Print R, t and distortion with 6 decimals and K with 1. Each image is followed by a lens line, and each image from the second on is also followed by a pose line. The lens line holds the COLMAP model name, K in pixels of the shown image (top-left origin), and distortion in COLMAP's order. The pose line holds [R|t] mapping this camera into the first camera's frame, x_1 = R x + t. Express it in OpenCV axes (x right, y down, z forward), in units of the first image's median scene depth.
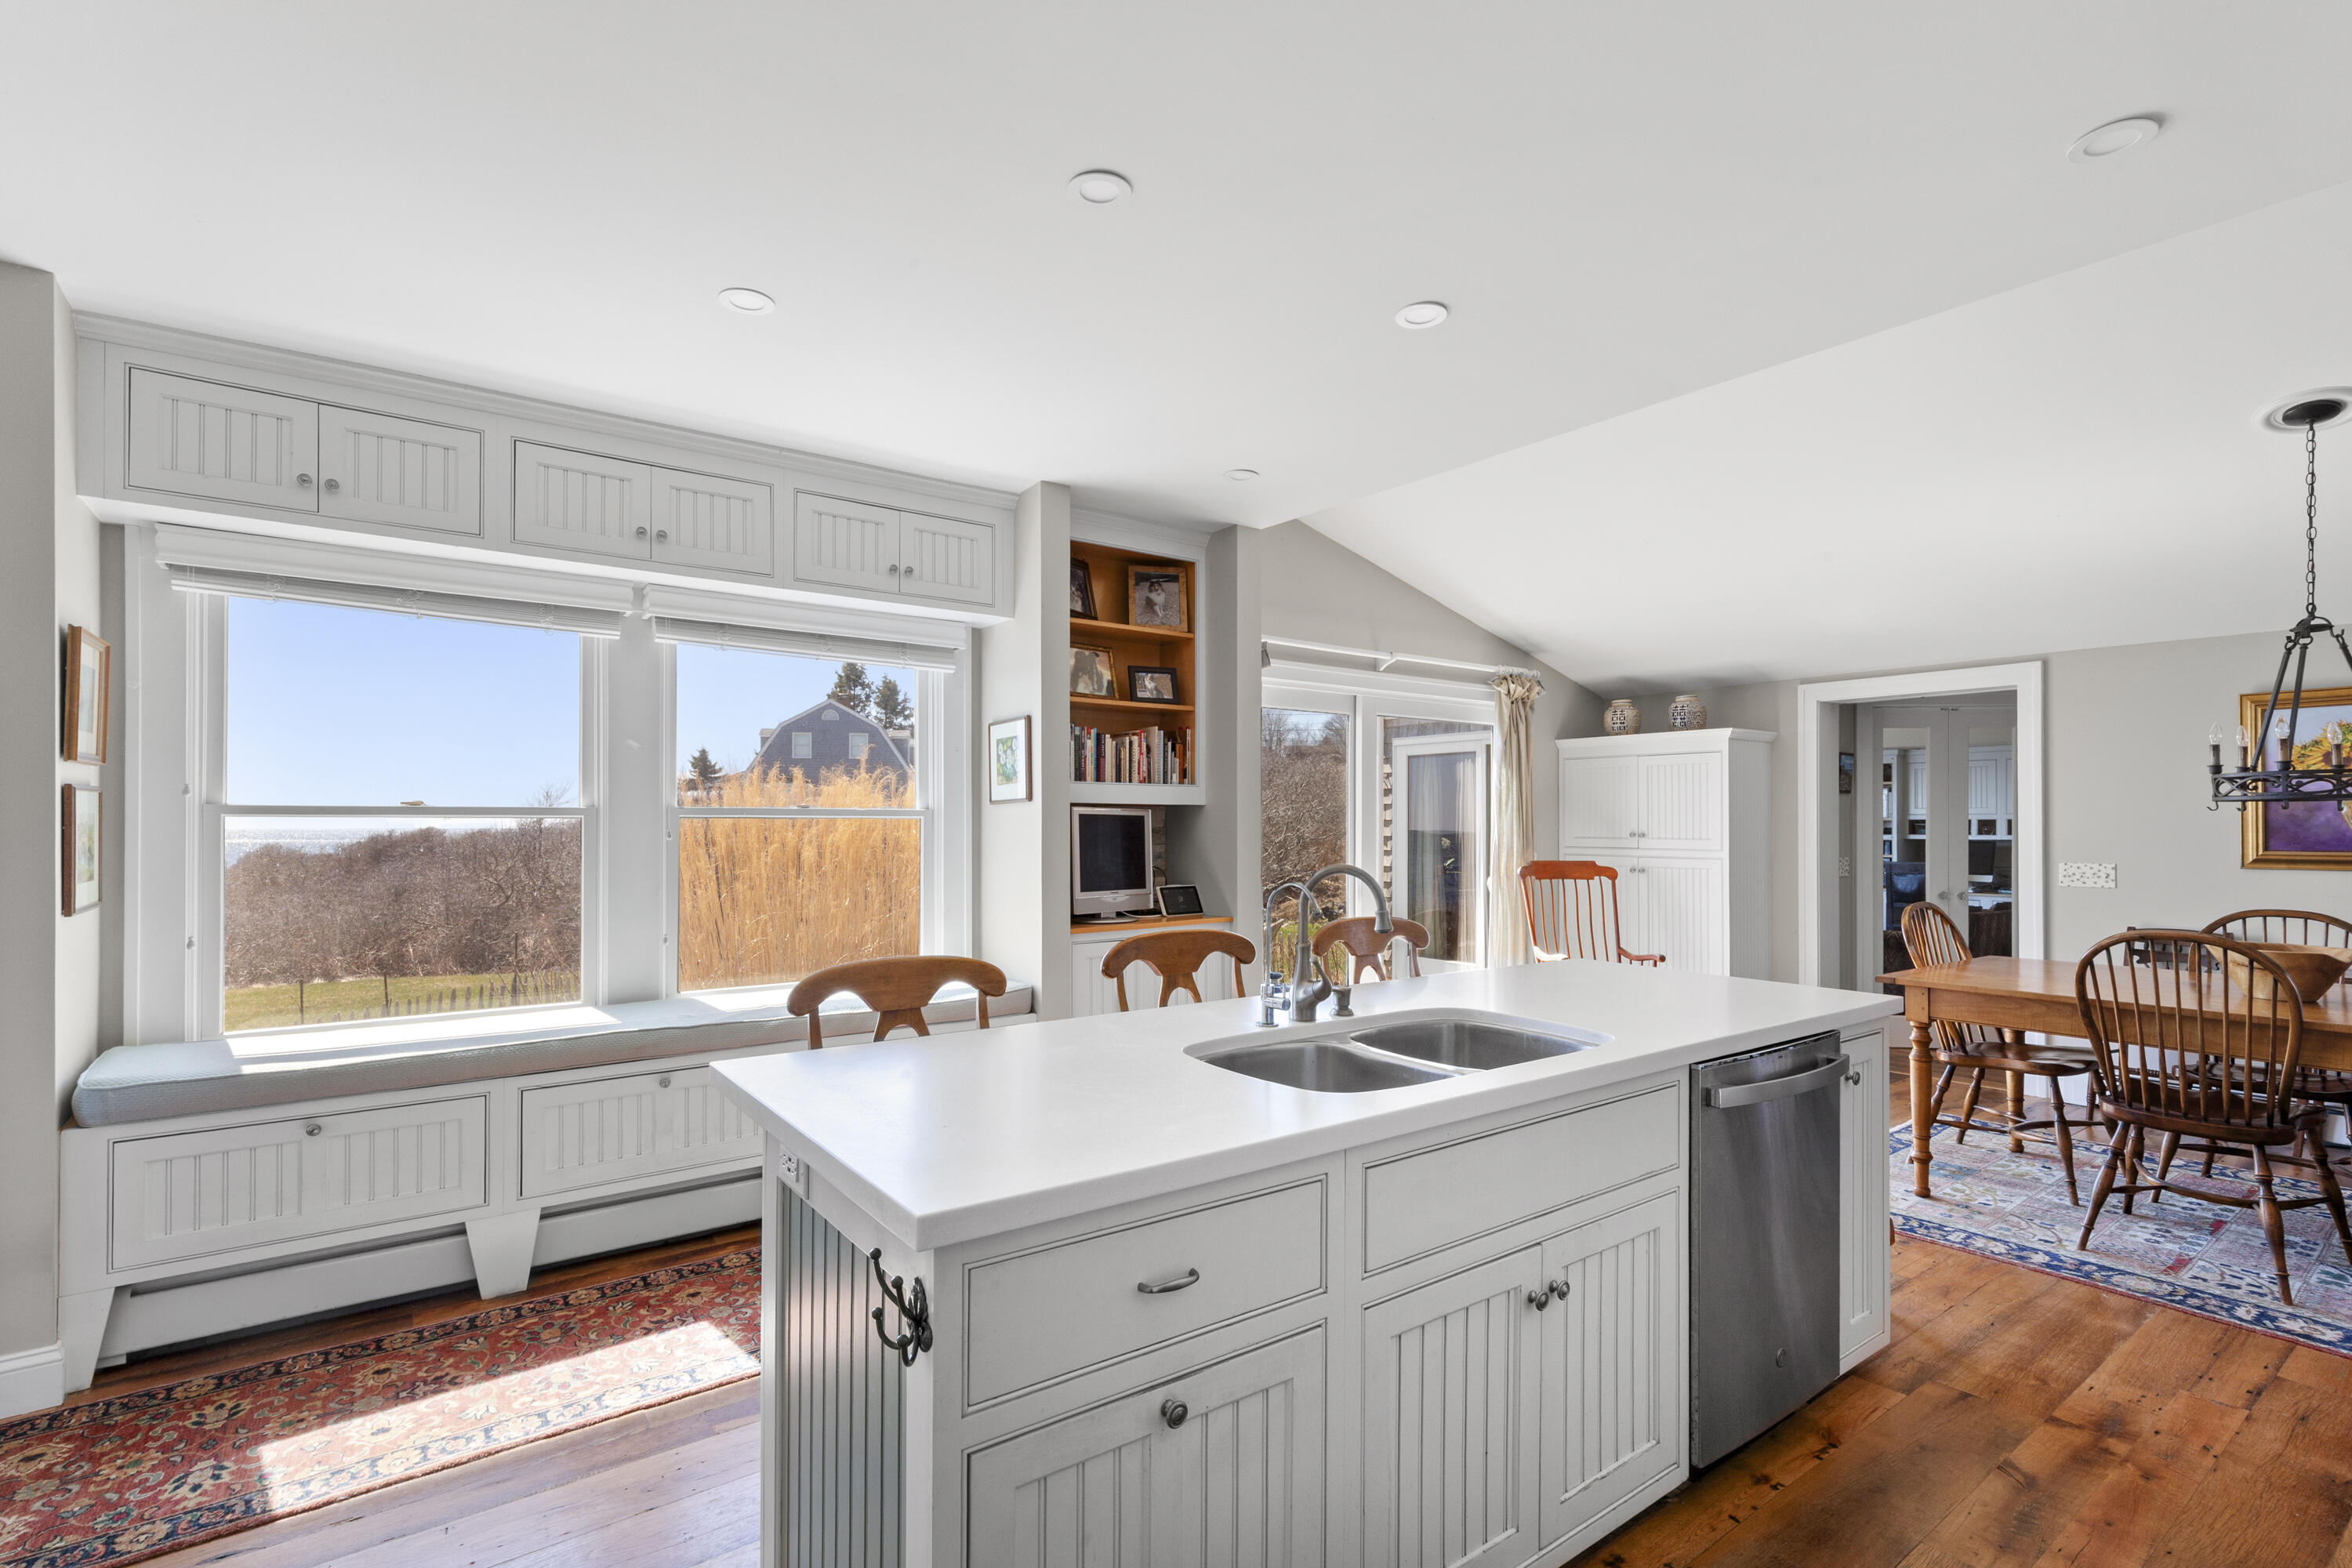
lens RADIAL K [[1089.7, 0, 1172.0], [0, 1089.7, 820.3], [0, 0, 1]] dist [0.001855, 0.000333]
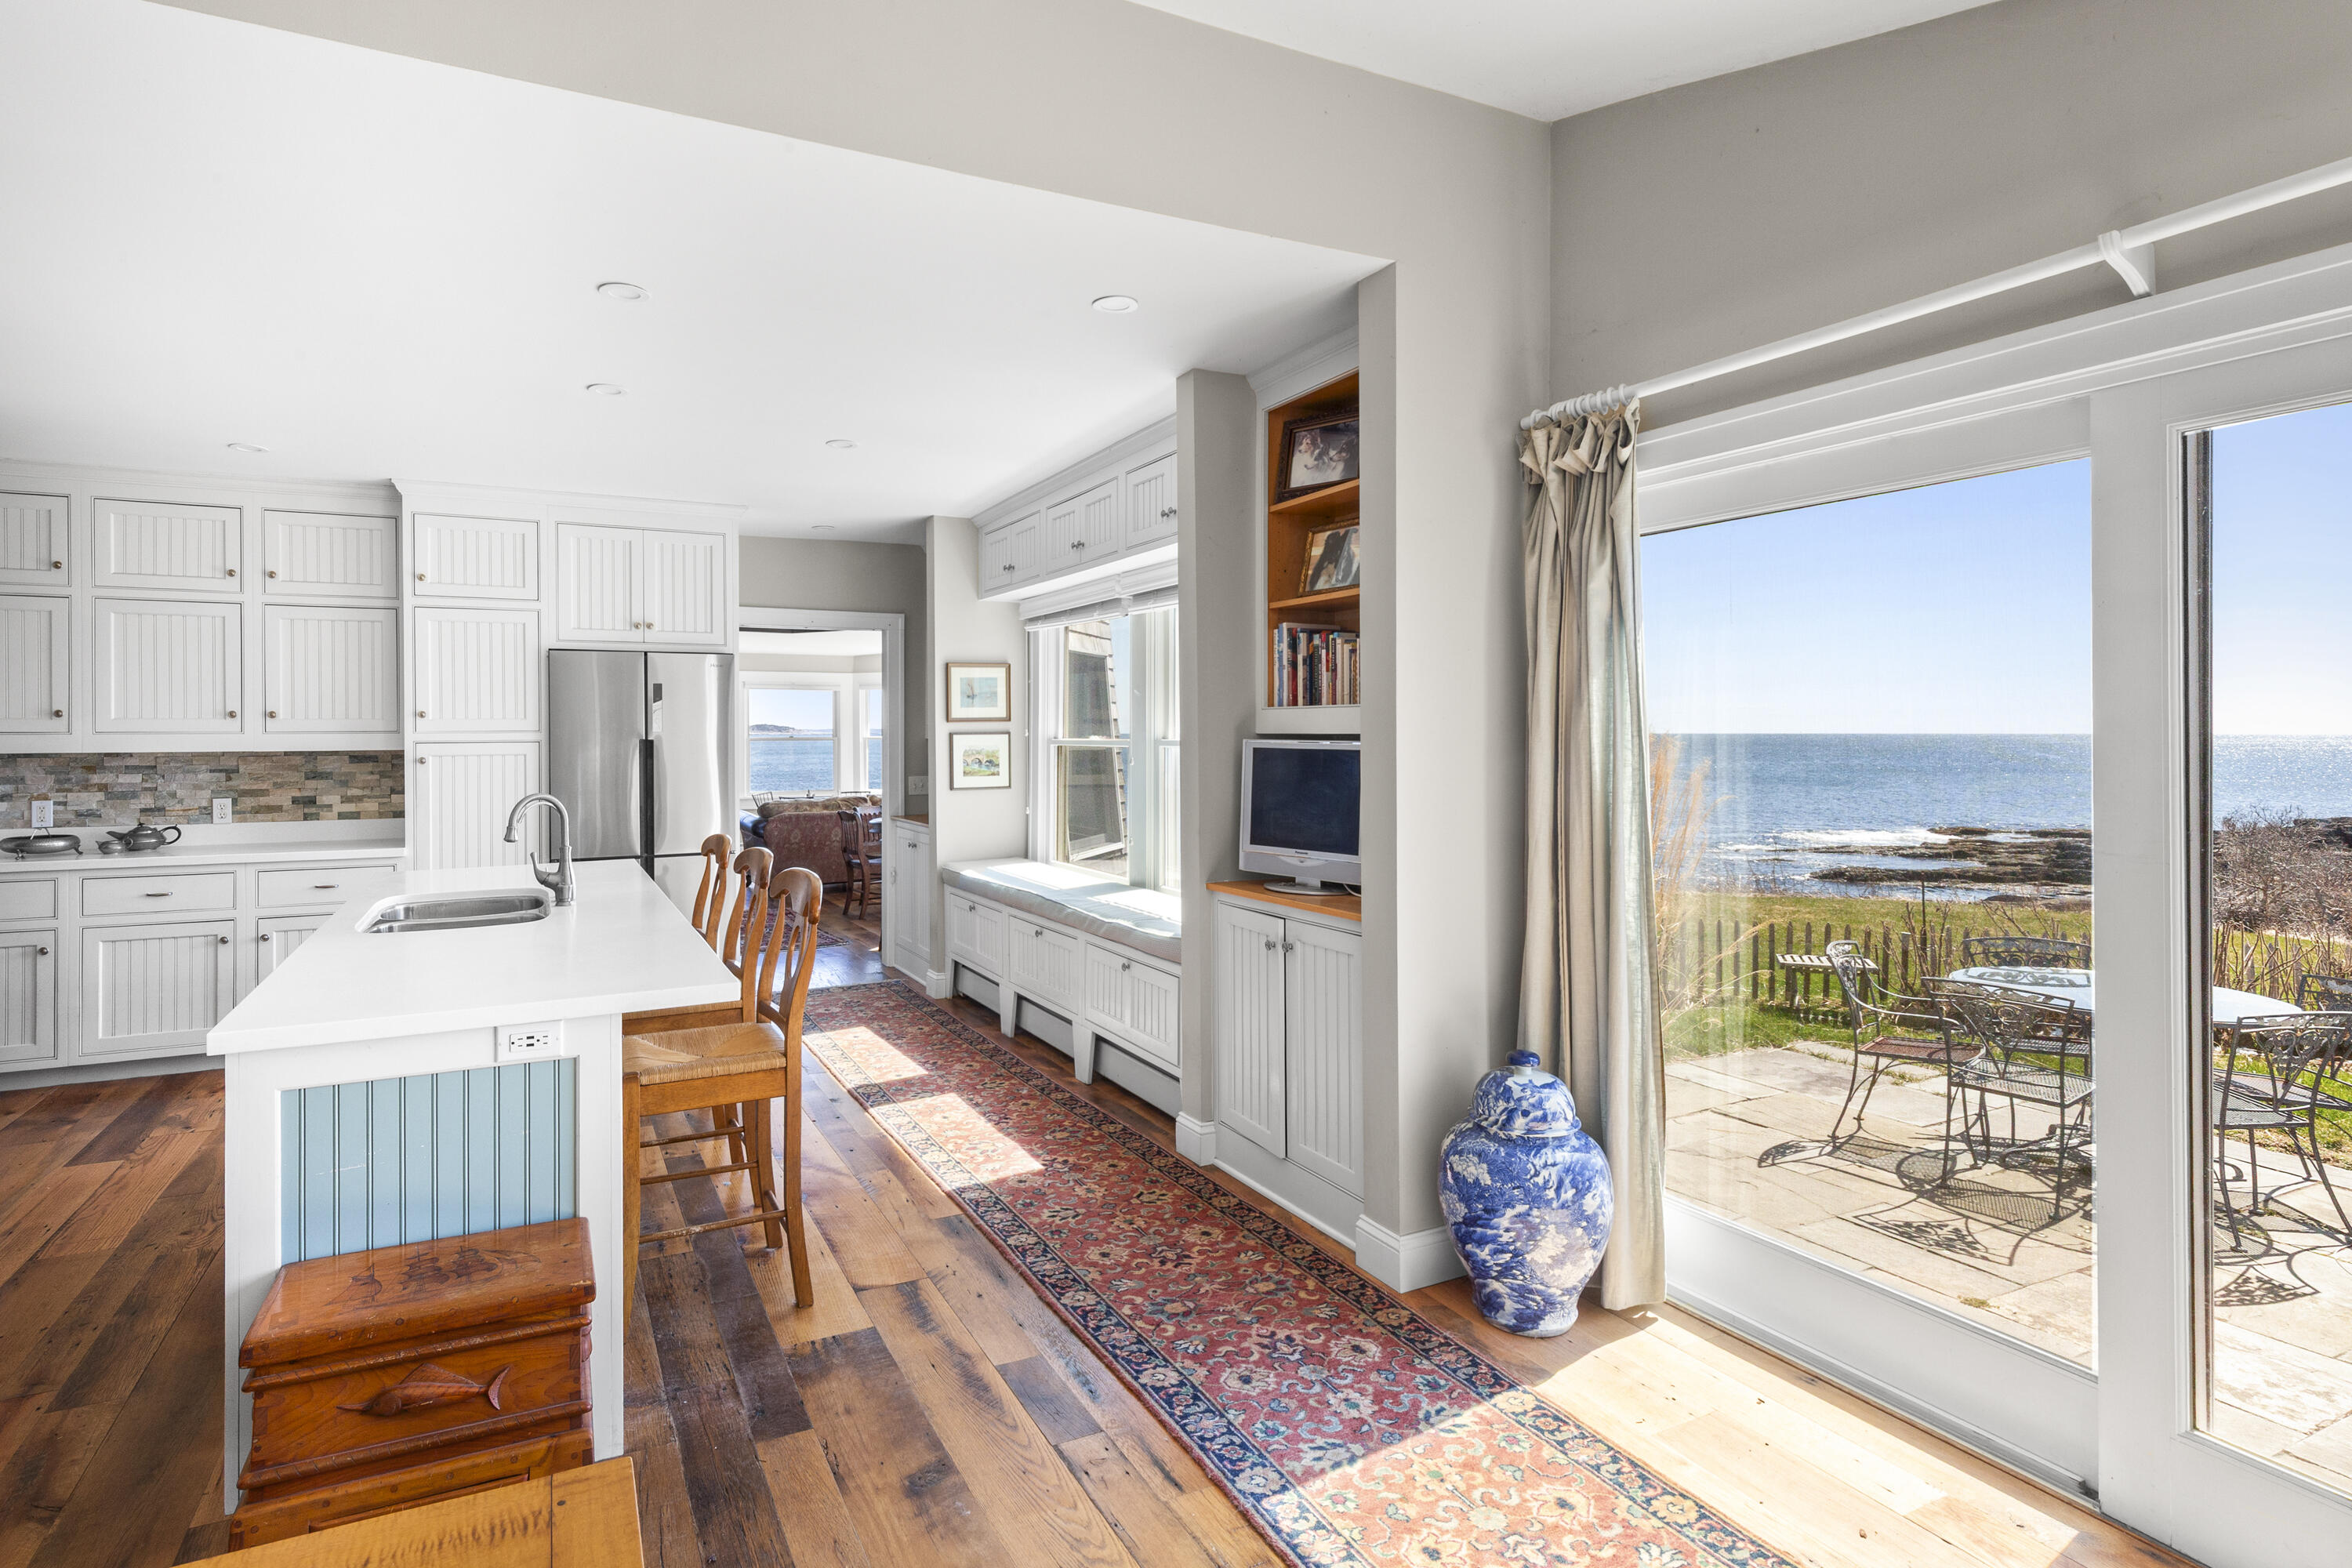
lens RADIAL K [[1166.9, 0, 1072.4], [0, 1166.9, 731.1], [0, 0, 1]] dist [0.003641, -0.000076]
pose [[-0.197910, -0.000817, -0.980220, 0.749984], [0.008246, 0.999963, -0.002498, -0.016472], [0.980185, -0.008578, -0.197896, 0.981937]]
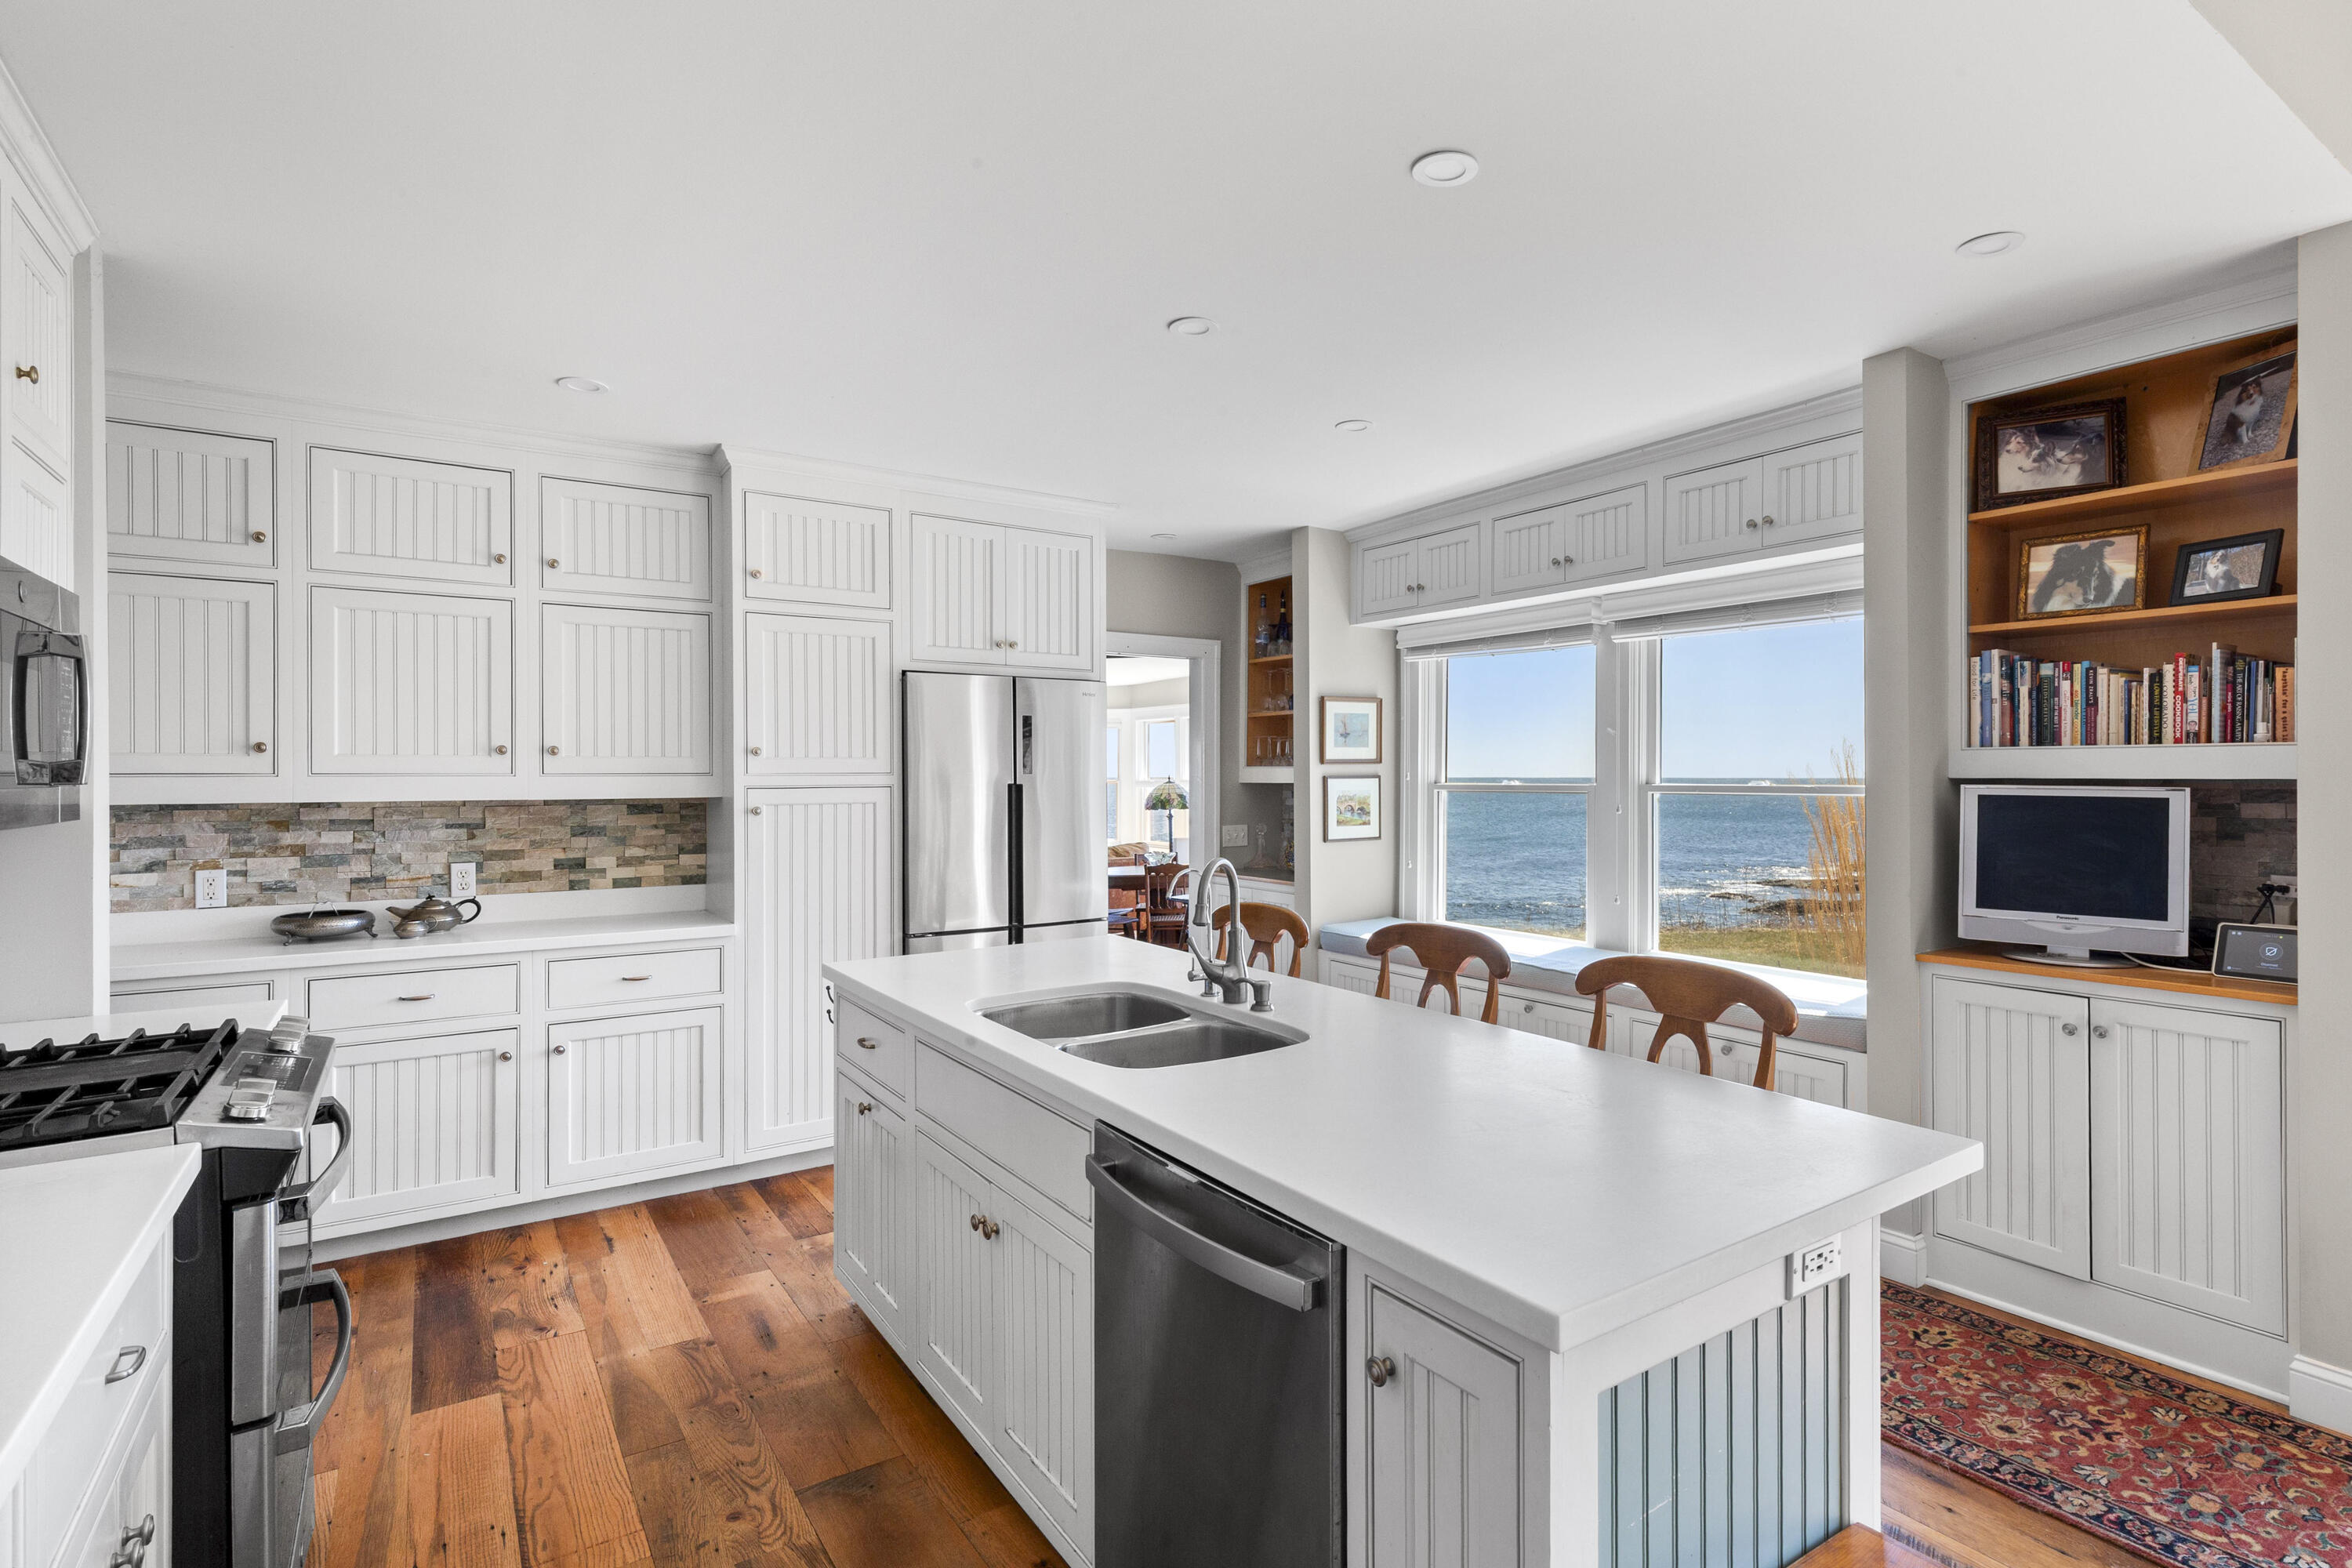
lens RADIAL K [[1163.4, 0, 1255.7], [0, 1163.4, 776.5], [0, 0, 1]] dist [0.004476, 0.000496]
pose [[-0.019137, 0.000346, -0.999817, 0.629051], [0.006753, 0.999977, 0.000217, -0.019685], [0.999794, -0.006748, -0.019138, 0.523482]]
